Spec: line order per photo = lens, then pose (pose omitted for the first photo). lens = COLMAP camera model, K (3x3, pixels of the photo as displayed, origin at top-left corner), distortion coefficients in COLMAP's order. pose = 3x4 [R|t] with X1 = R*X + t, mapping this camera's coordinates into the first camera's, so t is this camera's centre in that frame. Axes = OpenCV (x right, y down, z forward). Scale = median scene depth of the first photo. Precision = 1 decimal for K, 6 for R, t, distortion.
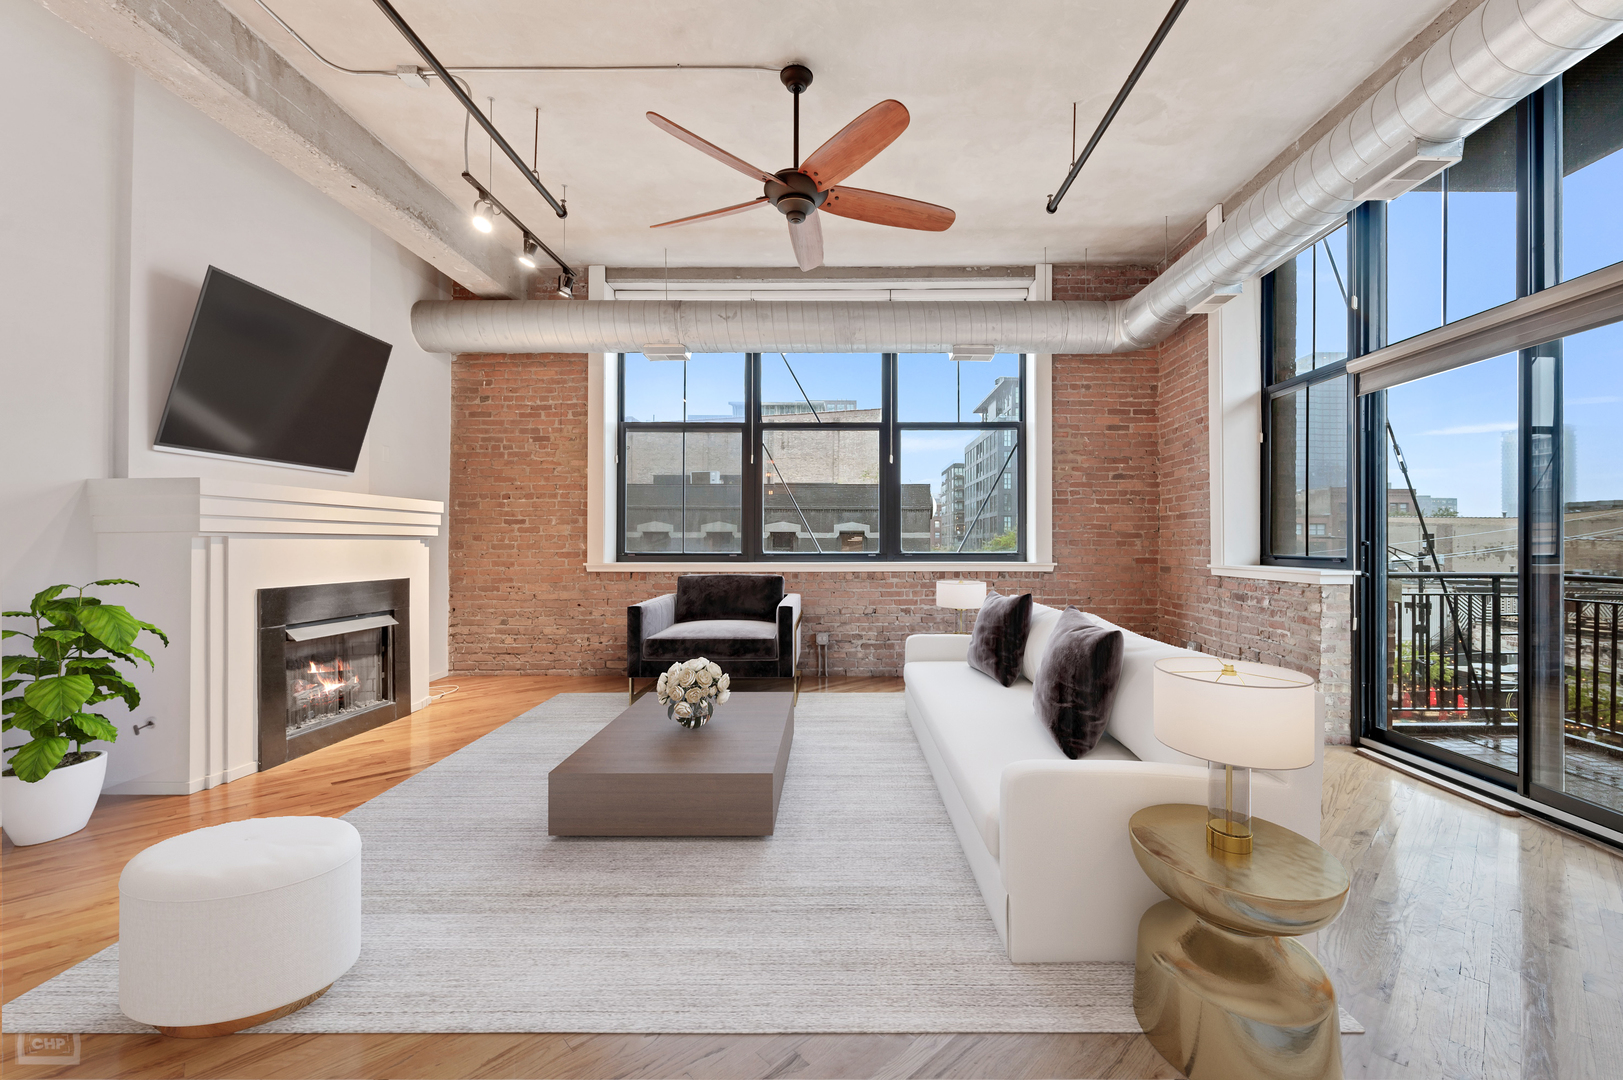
lens RADIAL K [[659.8, 0, 824.5], [0, 659.8, 545.5], [0, 0, 1]] dist [-0.000011, -0.000017]
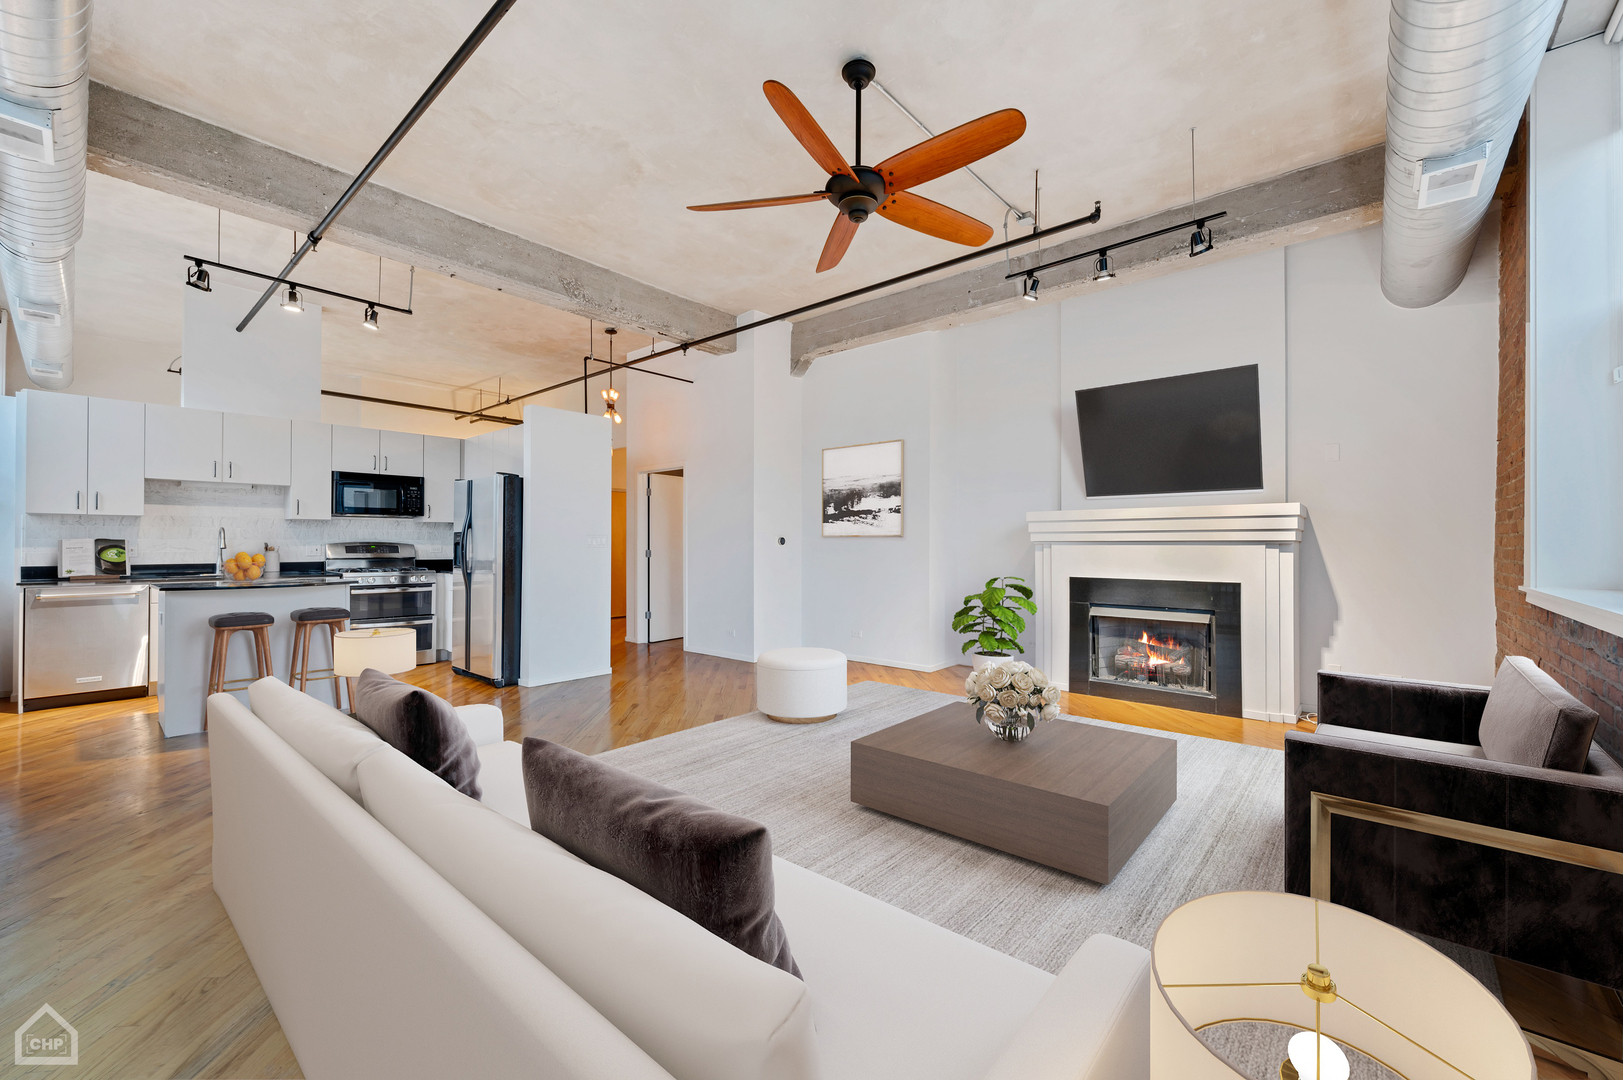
lens RADIAL K [[659.8, 0, 824.5], [0, 659.8, 545.5], [0, 0, 1]] dist [-0.000011, -0.000017]
pose [[-0.645480, 0.005191, -0.763759, 0.635361], [0.002594, 0.999986, 0.004604, -0.016414], [0.763772, 0.000990, -0.645485, 1.332805]]
